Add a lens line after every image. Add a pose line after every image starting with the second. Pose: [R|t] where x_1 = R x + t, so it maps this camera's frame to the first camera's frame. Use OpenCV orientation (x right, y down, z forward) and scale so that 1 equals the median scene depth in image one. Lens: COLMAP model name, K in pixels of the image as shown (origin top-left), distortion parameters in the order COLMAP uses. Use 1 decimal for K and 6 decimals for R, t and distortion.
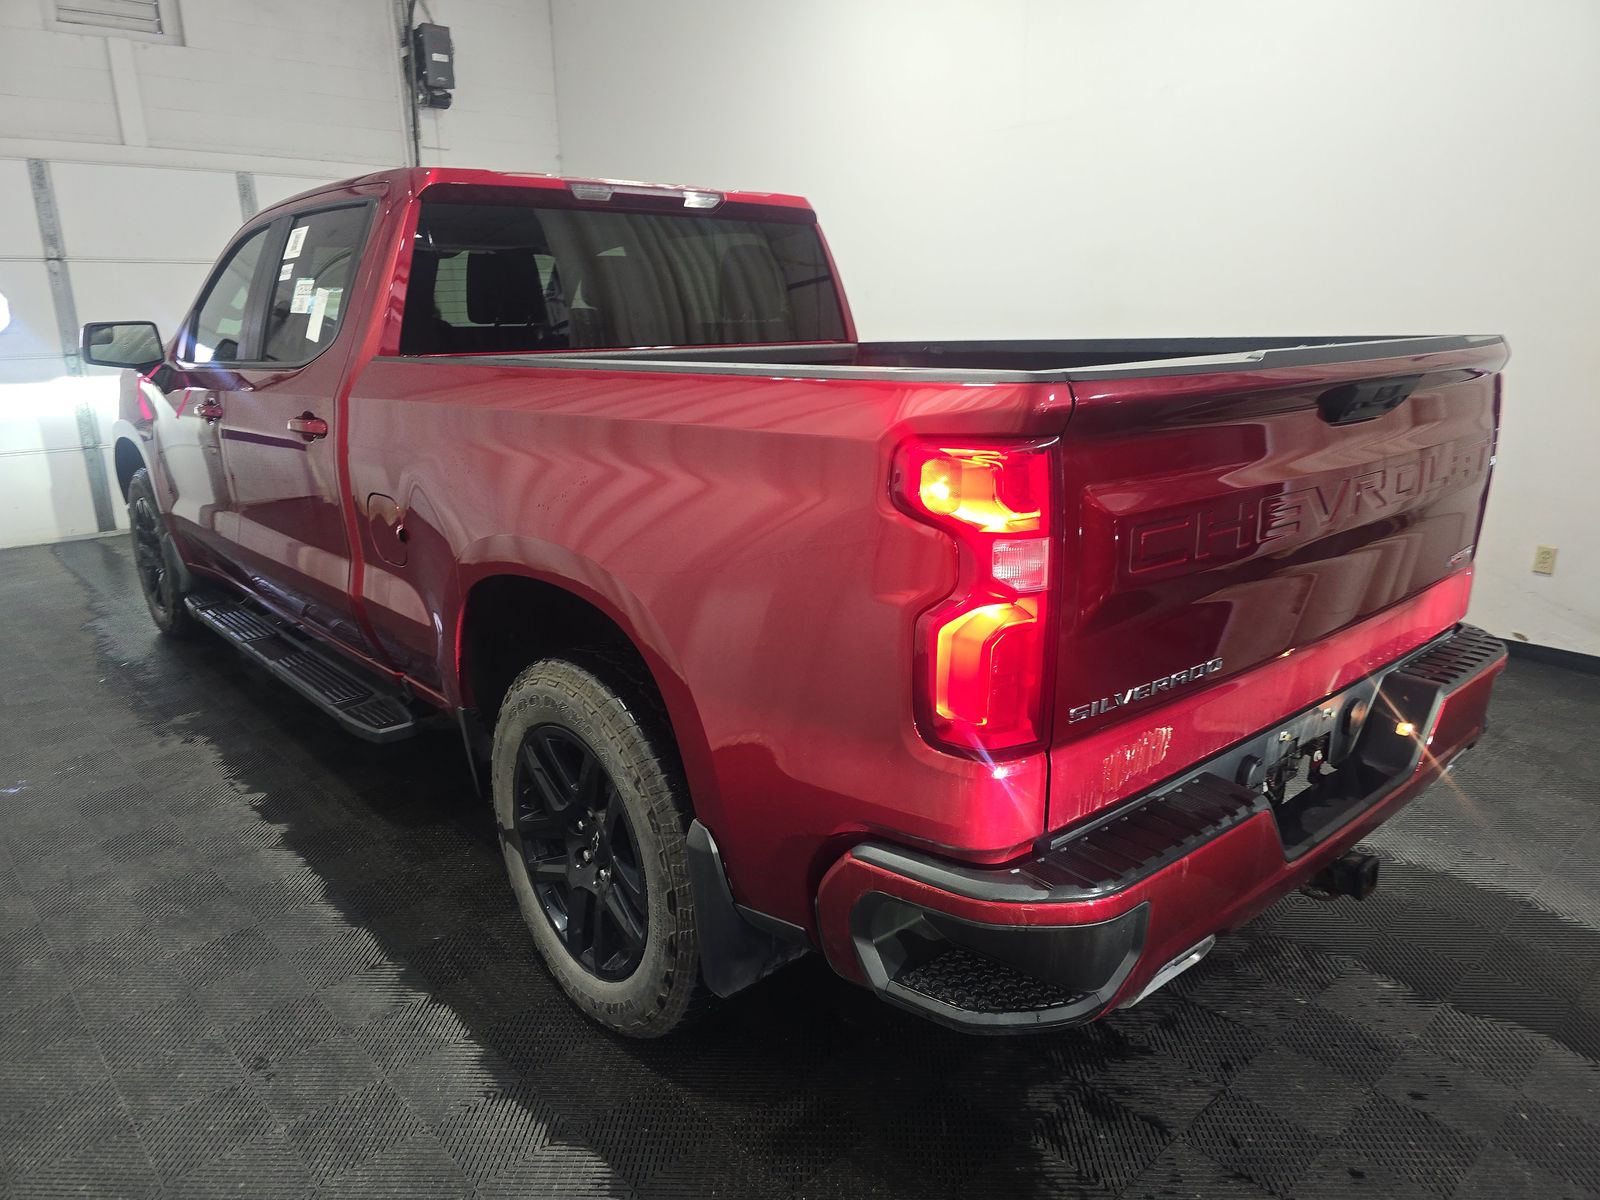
lens RADIAL K [[1082.2, 0, 801.2], [0, 1082.2, 611.8], [0, 0, 1]] dist [0.026626, -0.021342]
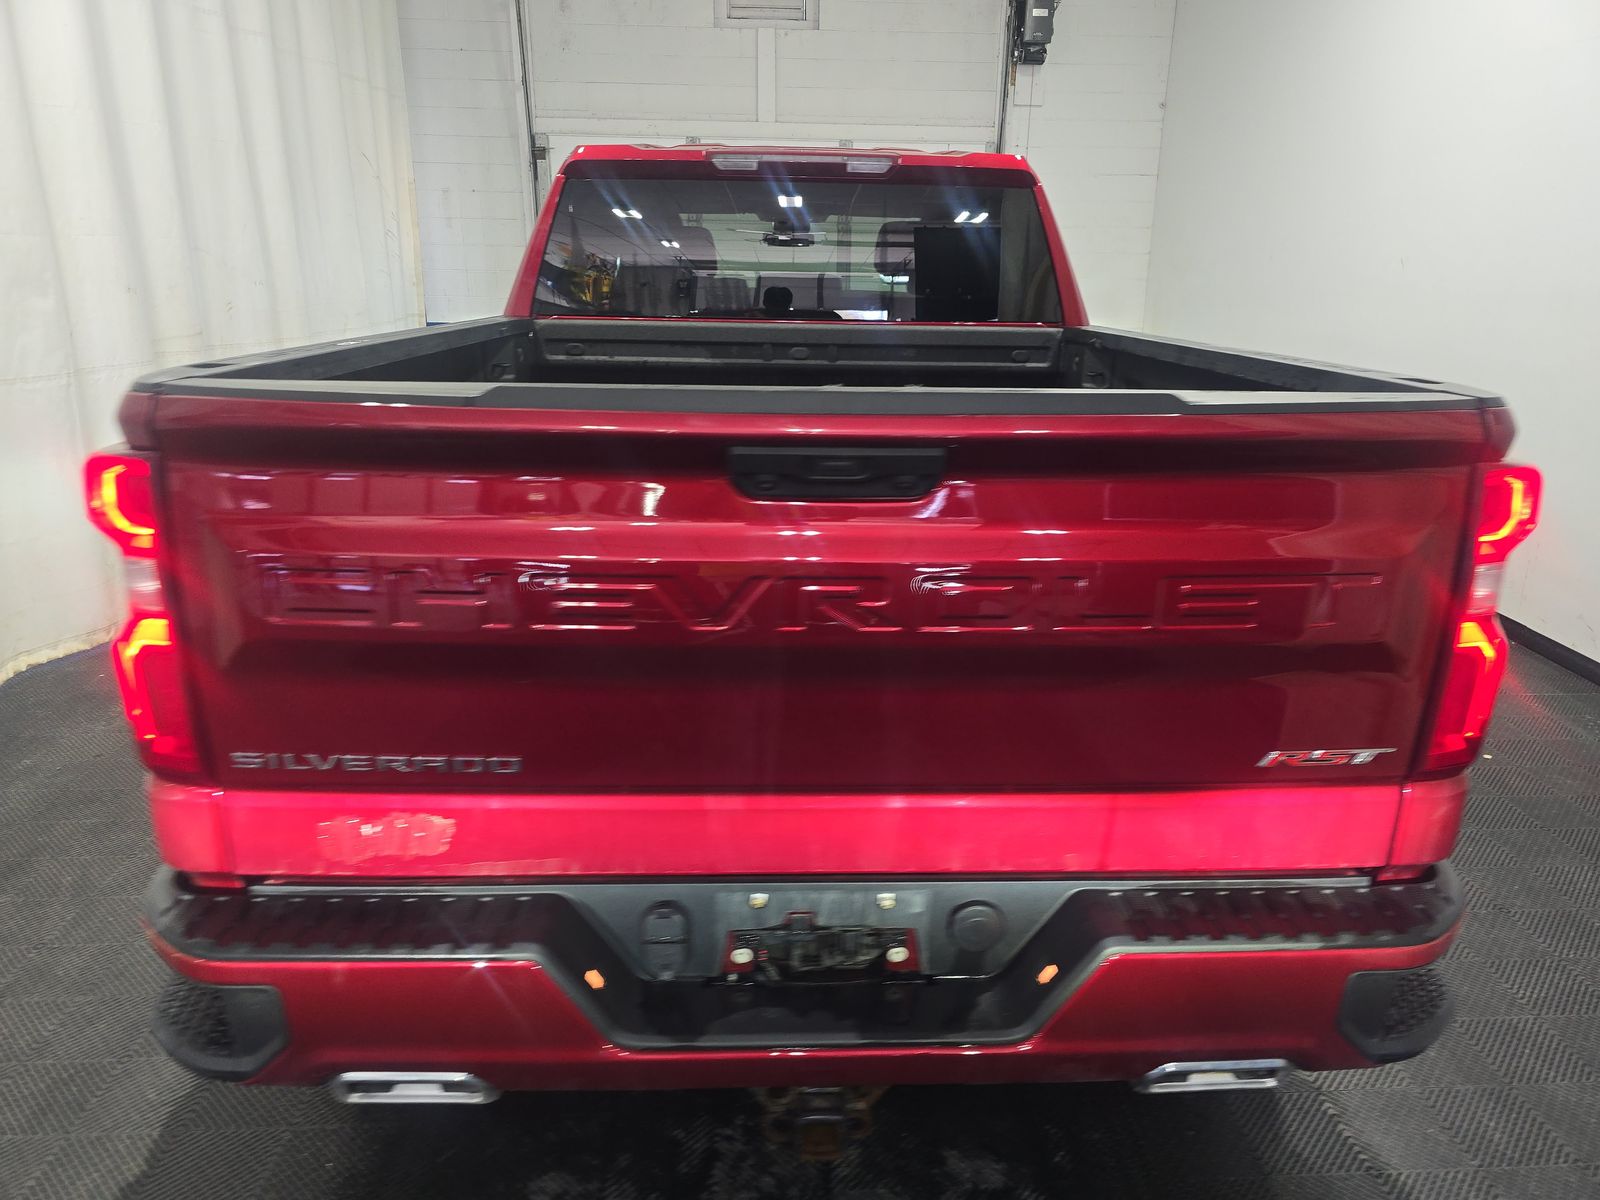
lens RADIAL K [[1082.2, 0, 794.7], [0, 1082.2, 592.1], [0, 0, 1]] dist [0.026626, -0.021342]
pose [[0.770268, 0.213209, -0.601023, 0.241767], [-0.197994, 0.975836, 0.092423, -0.046588], [0.606206, 0.047809, 0.793869, 0.117073]]
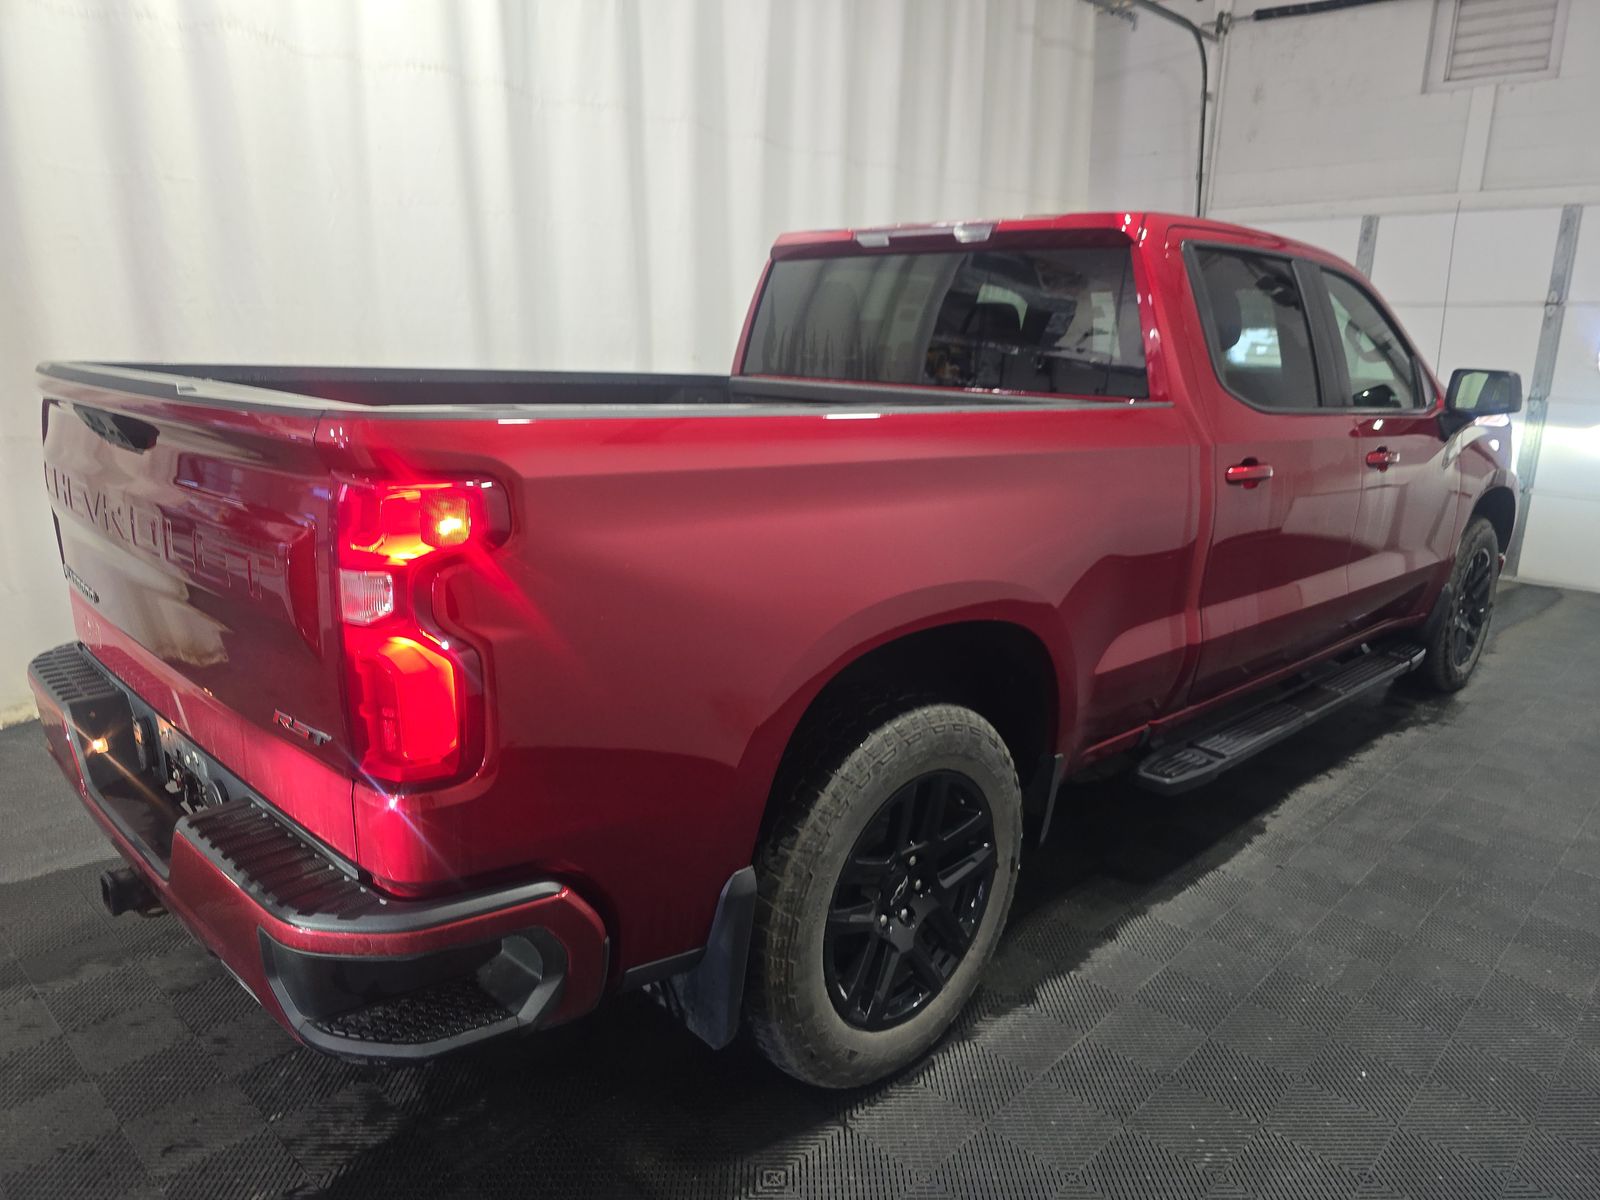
lens RADIAL K [[1082.2, 0, 794.1], [0, 1082.2, 591.3], [0, 0, 1]] dist [0.026626, -0.021342]
pose [[0.073998, 0.244025, -0.966942, 0.421109], [-0.299612, 0.930246, 0.211836, -0.119662], [0.951187, 0.274032, 0.141950, 0.392446]]
